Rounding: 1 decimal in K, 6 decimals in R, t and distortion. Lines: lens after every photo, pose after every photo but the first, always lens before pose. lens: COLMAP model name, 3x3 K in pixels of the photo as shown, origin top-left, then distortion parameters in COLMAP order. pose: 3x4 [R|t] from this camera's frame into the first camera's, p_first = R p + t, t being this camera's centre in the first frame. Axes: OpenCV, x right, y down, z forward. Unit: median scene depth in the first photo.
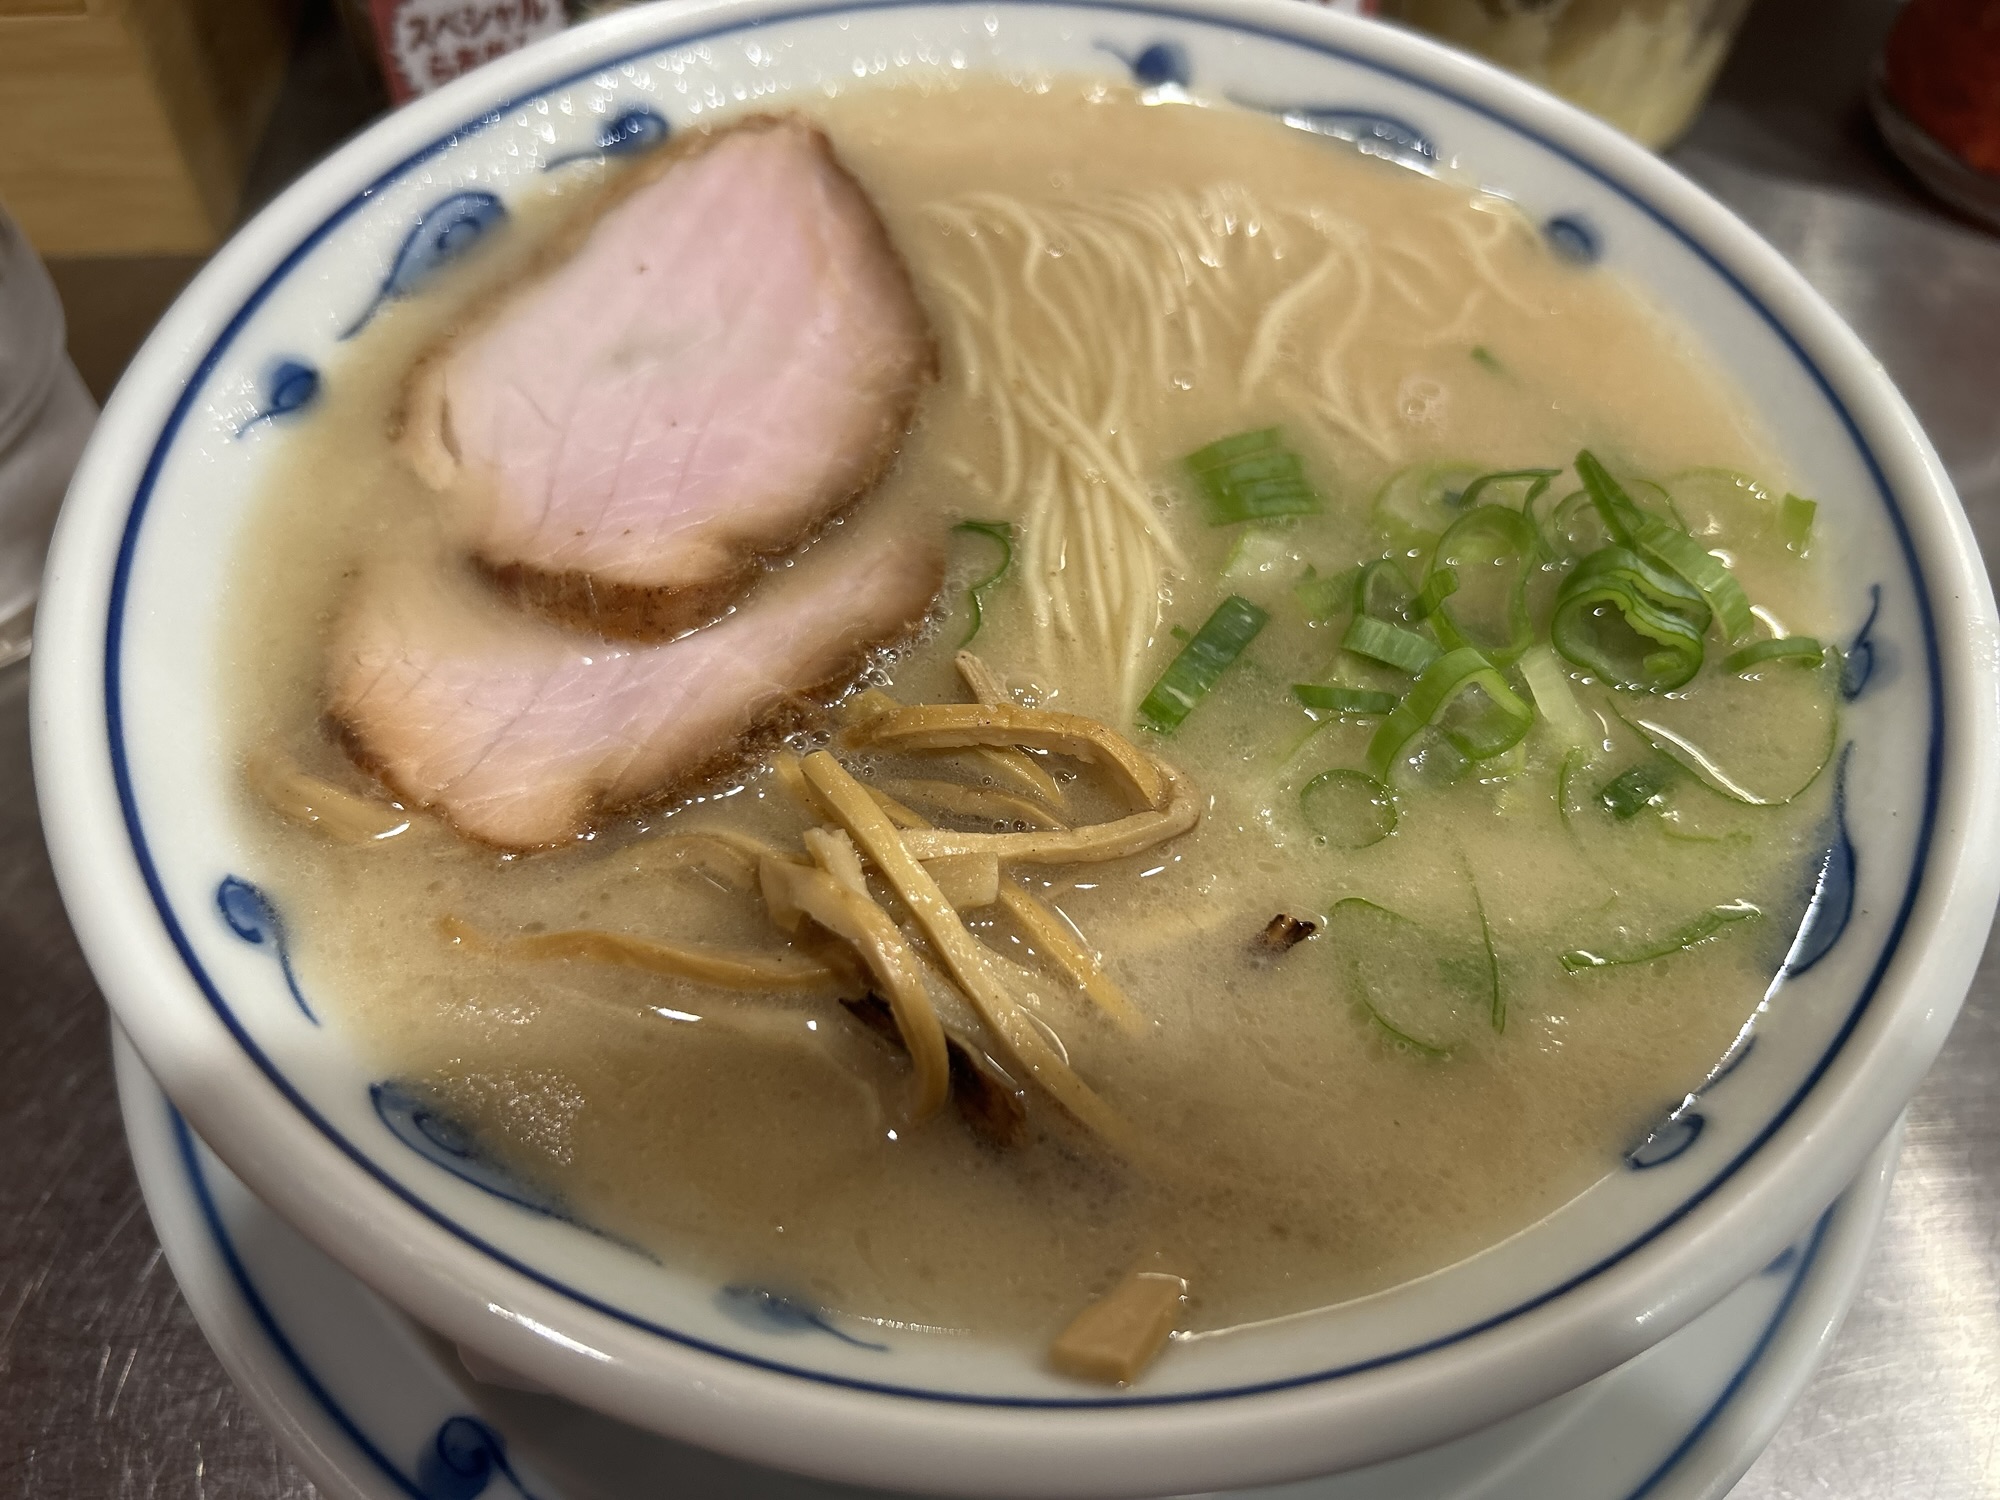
lens RADIAL K [[1492.8, 0, 992.4], [0, 1492.8, 795.8], [0, 0, 1]] dist [0.008181, -0.000648]
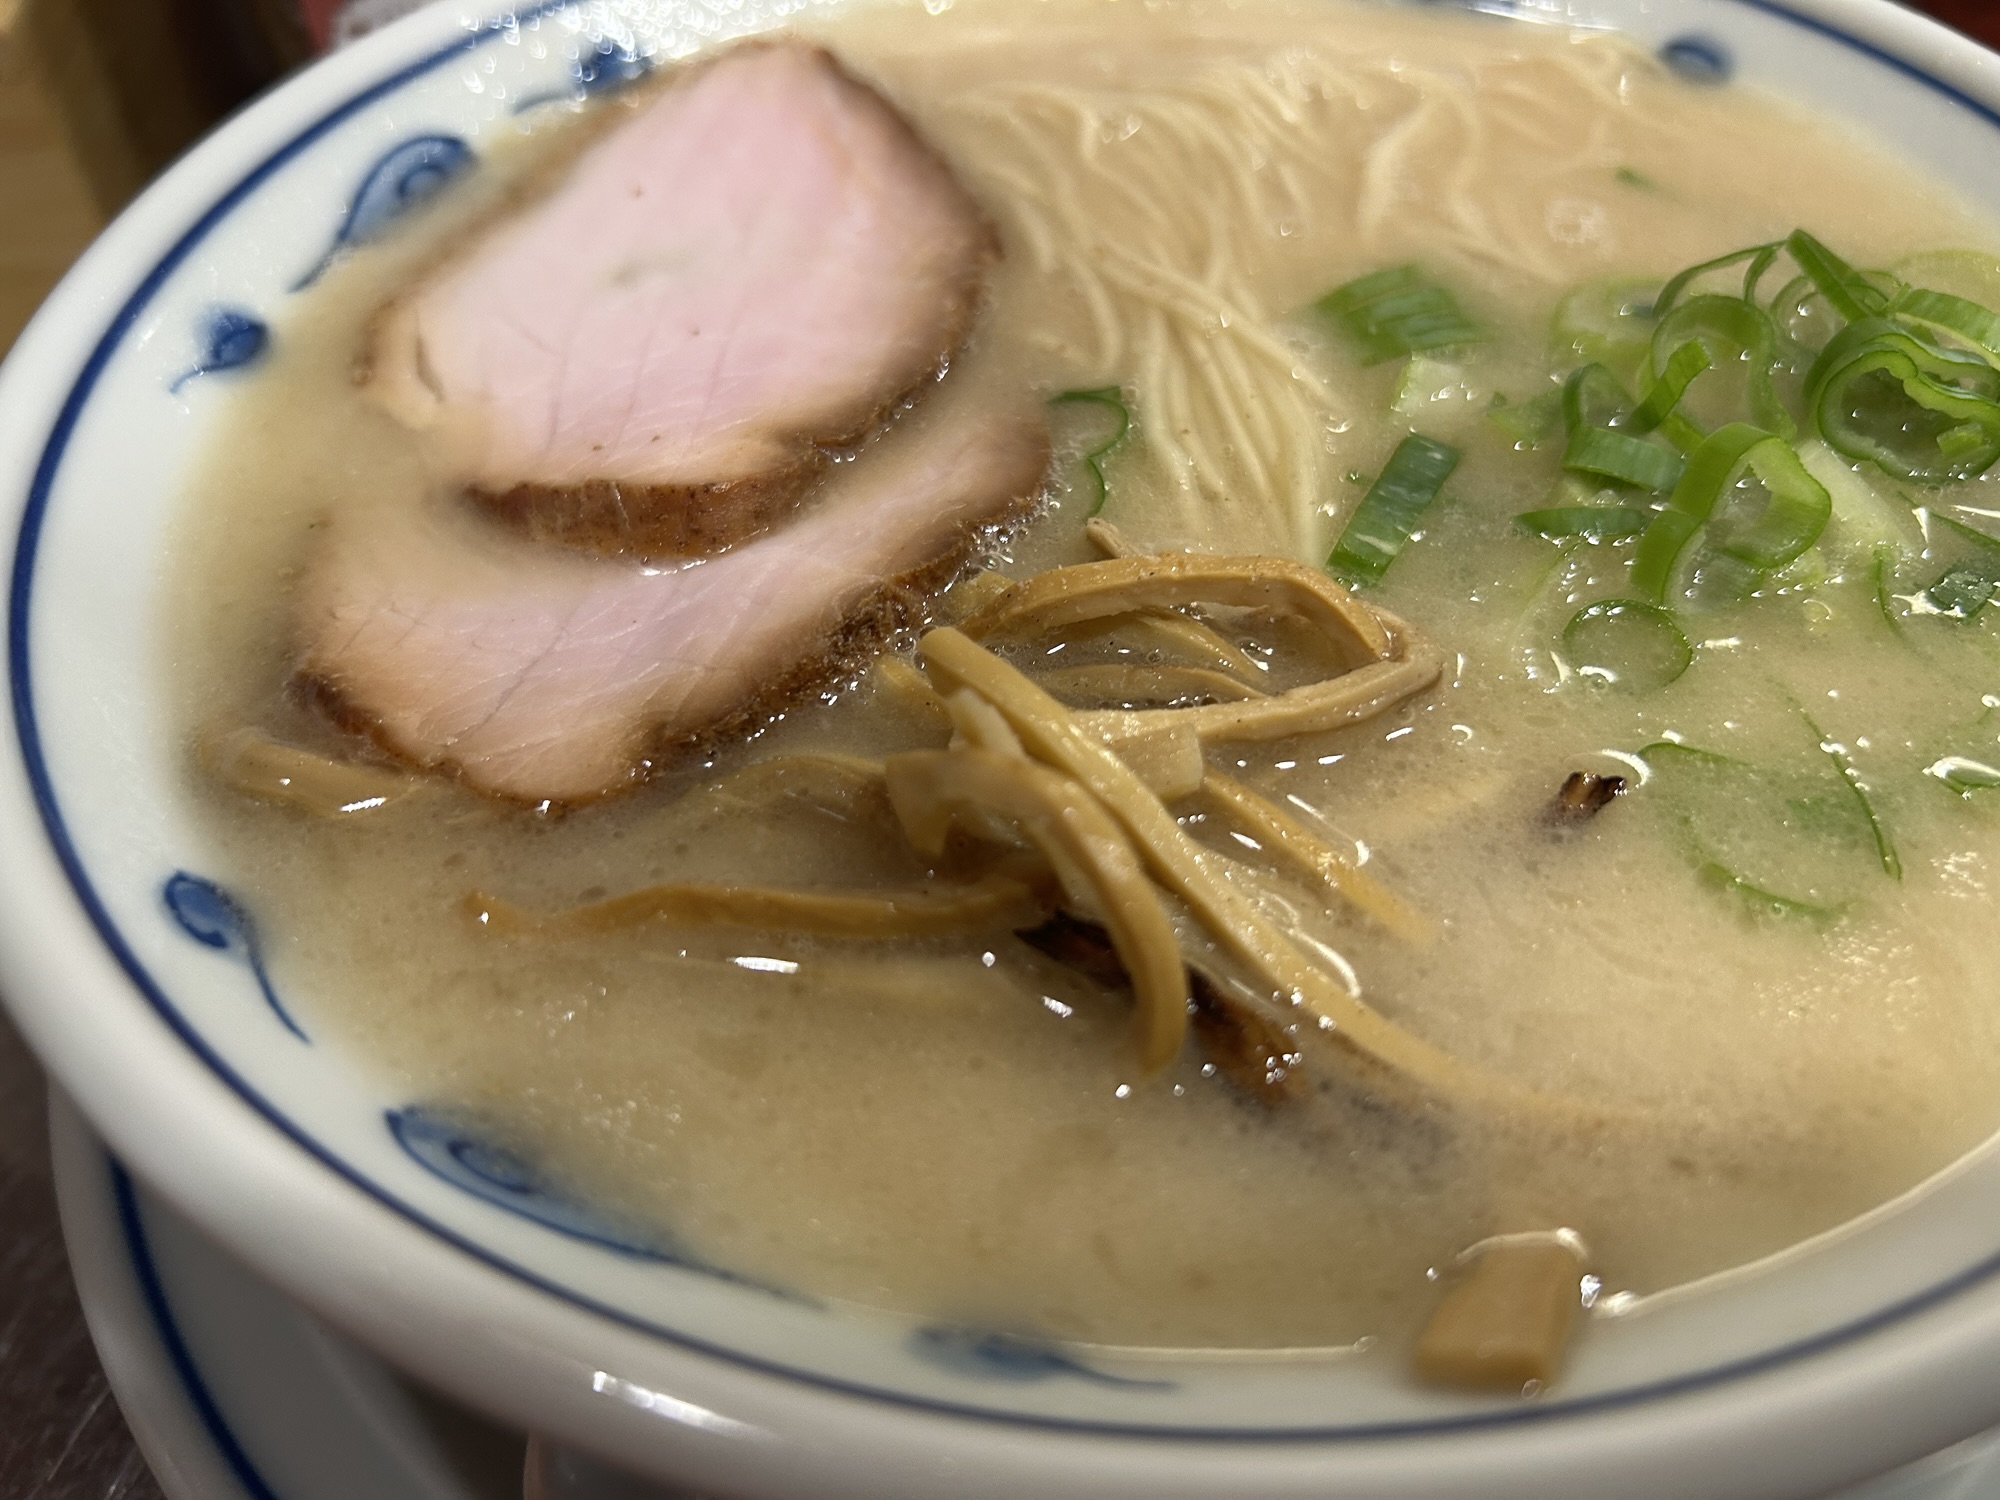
lens RADIAL K [[1568.1, 0, 1000.0], [0, 1568.1, 750.0], [0, 0, 1]] dist [-0.004857, -0.005642]
pose [[0.993382, -0.114824, 0.002601, -0.084250], [0.114323, 0.986364, -0.118393, 0.114216], [0.011029, 0.117907, 0.992963, 0.189416]]
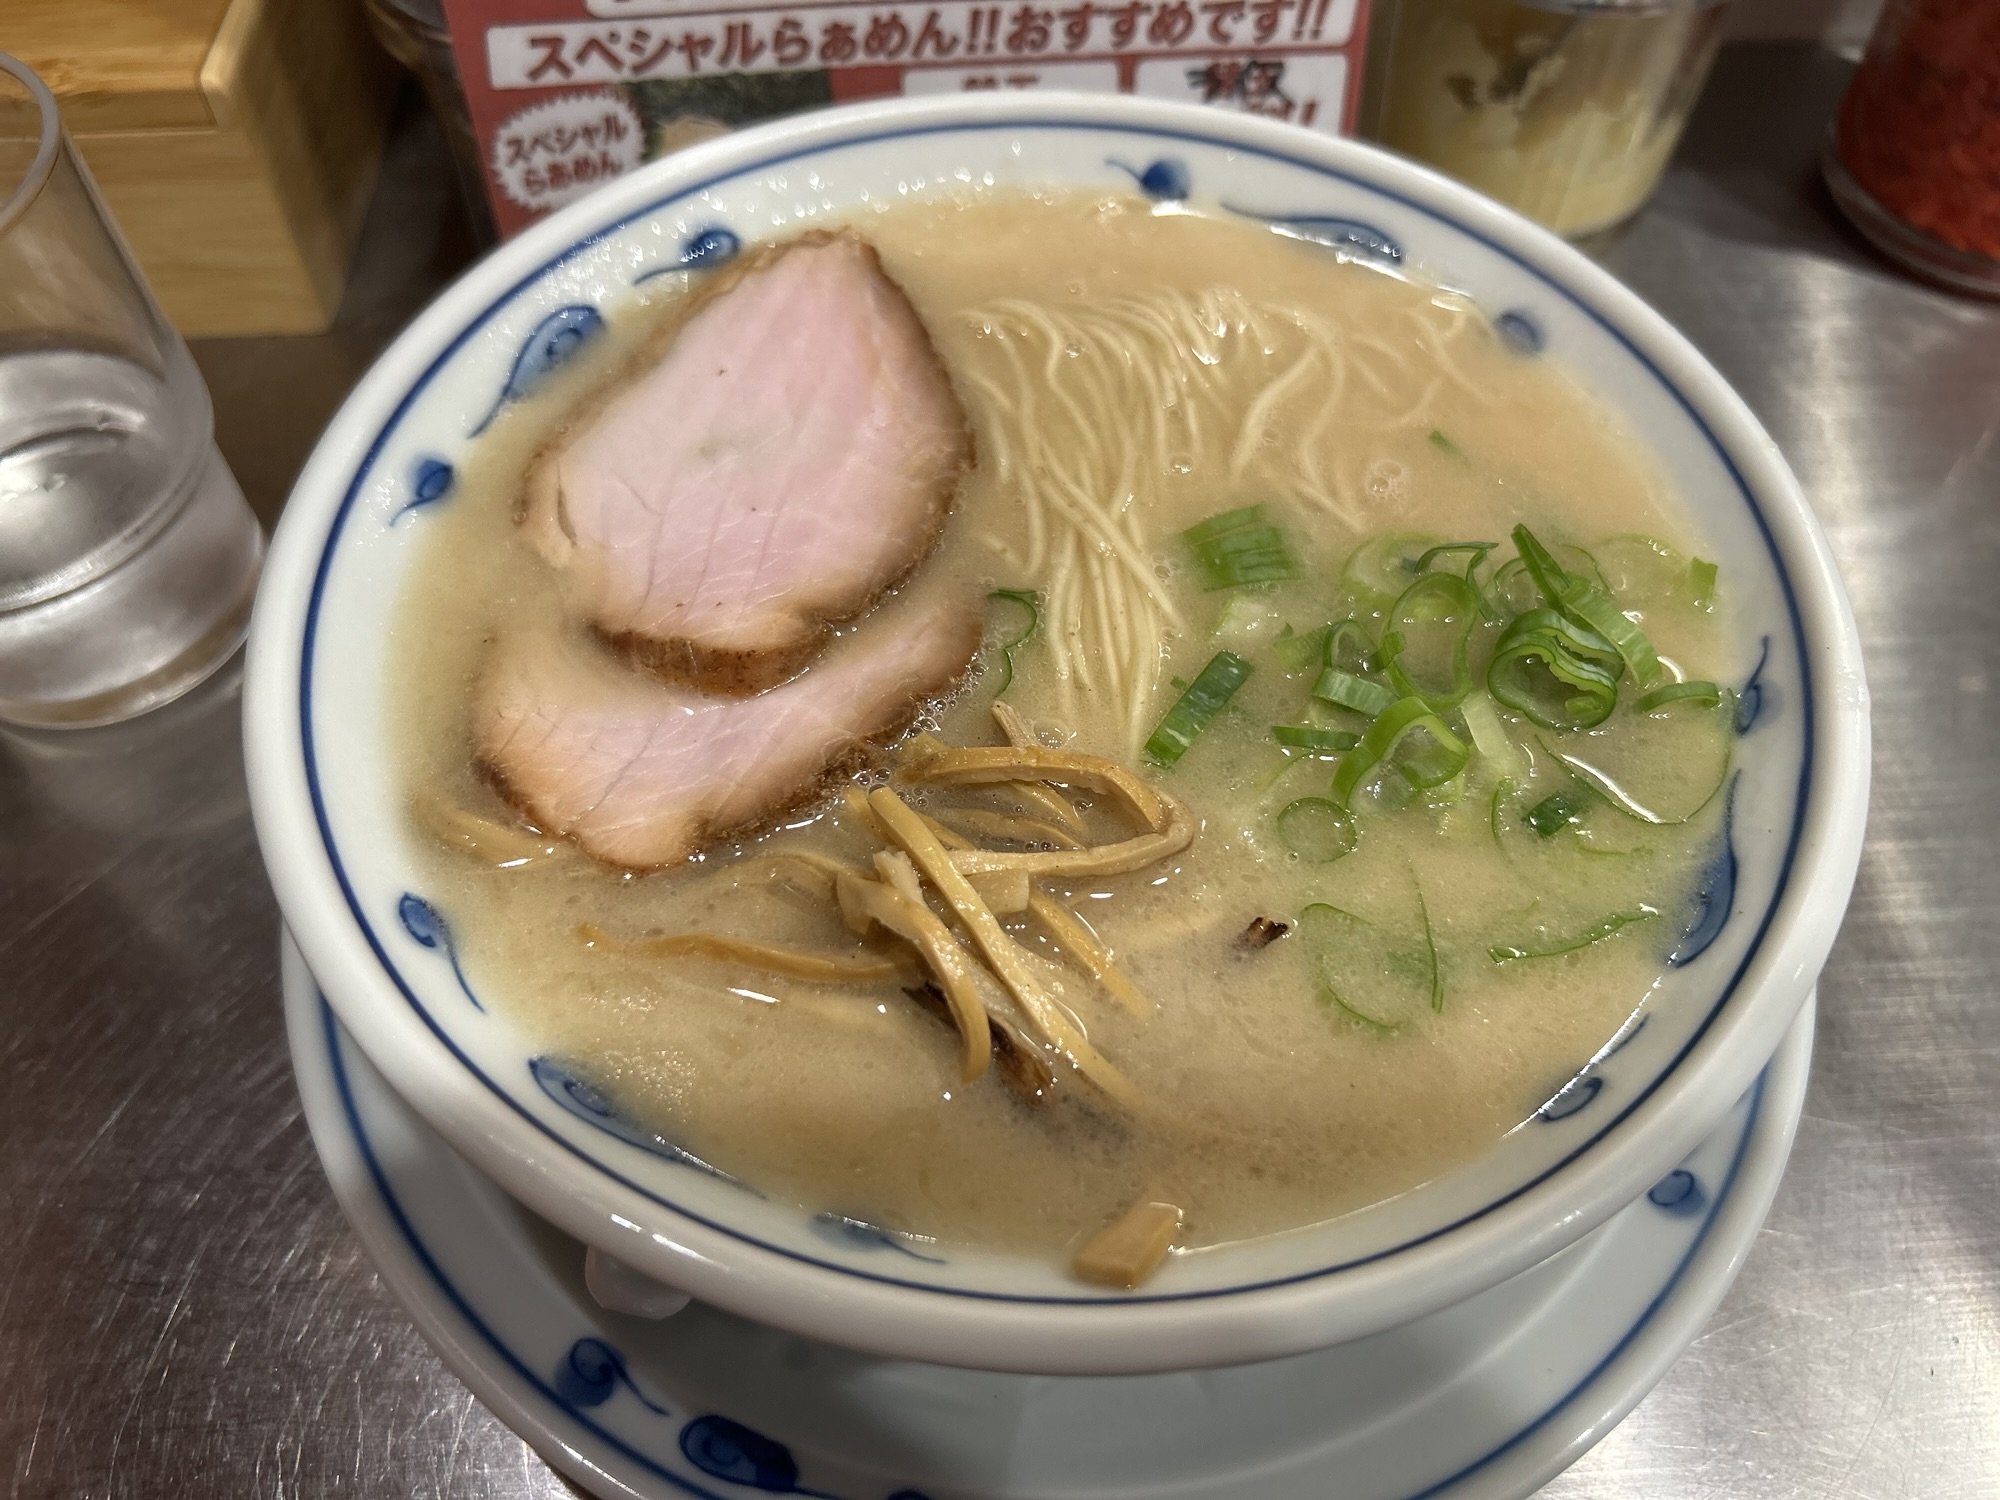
lens RADIAL K [[1408.4, 0, 1005.7], [0, 1408.4, 805.2], [0, 0, 1]] dist [0.049818, -0.000717]
pose [[0.999901, -0.008427, -0.011238, -0.001492], [0.008456, 0.999961, 0.002534, -0.015296], [0.011216, -0.002629, 0.999934, -0.143341]]
